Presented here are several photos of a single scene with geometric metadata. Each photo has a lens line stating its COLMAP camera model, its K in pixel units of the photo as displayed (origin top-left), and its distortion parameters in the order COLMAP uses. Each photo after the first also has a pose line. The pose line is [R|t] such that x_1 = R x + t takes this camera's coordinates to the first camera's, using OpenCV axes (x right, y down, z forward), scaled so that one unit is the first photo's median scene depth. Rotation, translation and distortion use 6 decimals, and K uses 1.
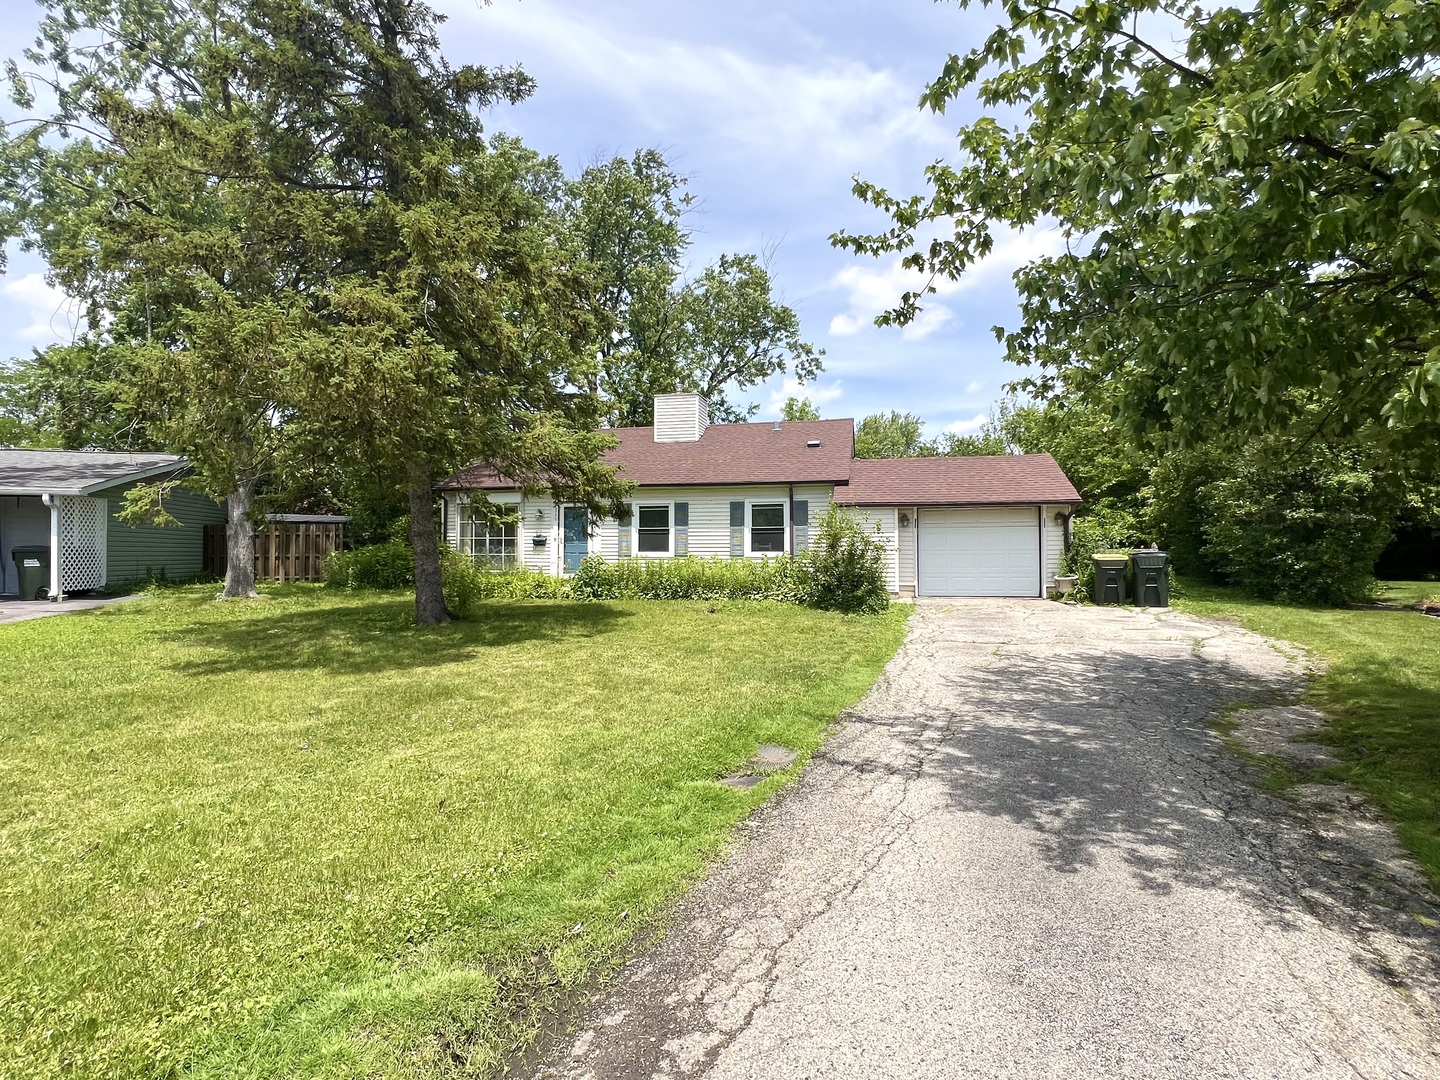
lens RADIAL K [[708.5, 0, 720.0], [0, 708.5, 540.0], [0, 0, 1]] dist [0.000251, 0.000032]
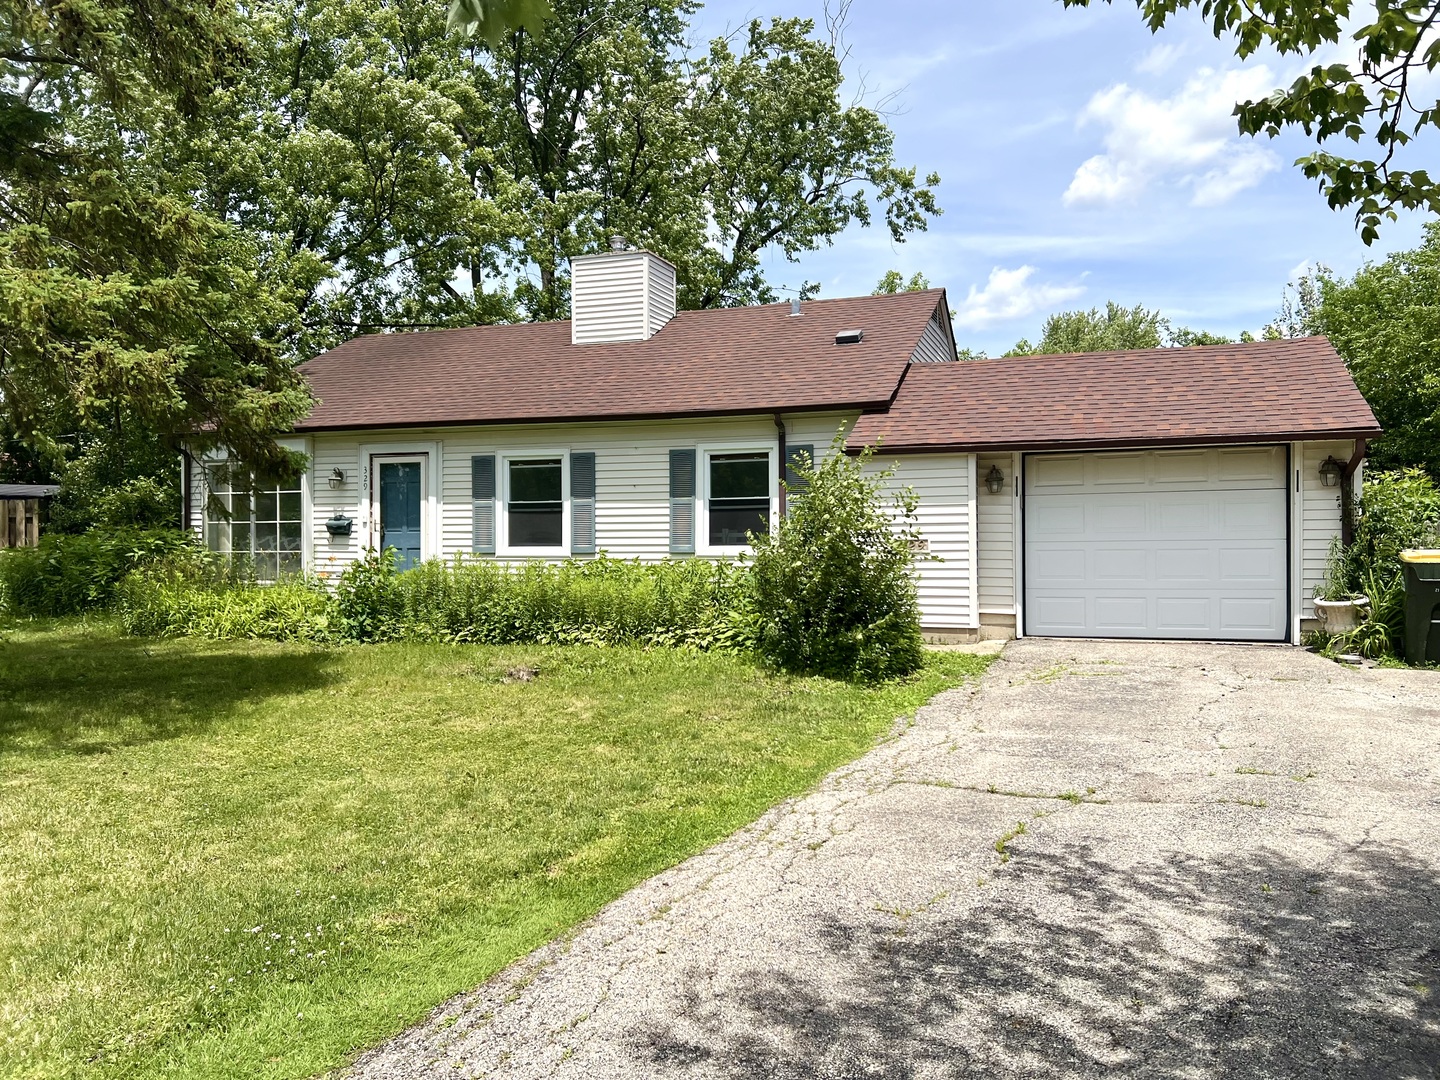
lens RADIAL K [[1093.3, 0, 720.0], [0, 1093.3, 540.0], [0, 0, 1]] dist [0.036119, -0.002025]
pose [[0.991365, -0.004869, -0.131041, 0.154972], [0.006763, 0.999879, 0.014010, 0.001333], [0.130957, -0.014776, 0.991278, 0.205432]]
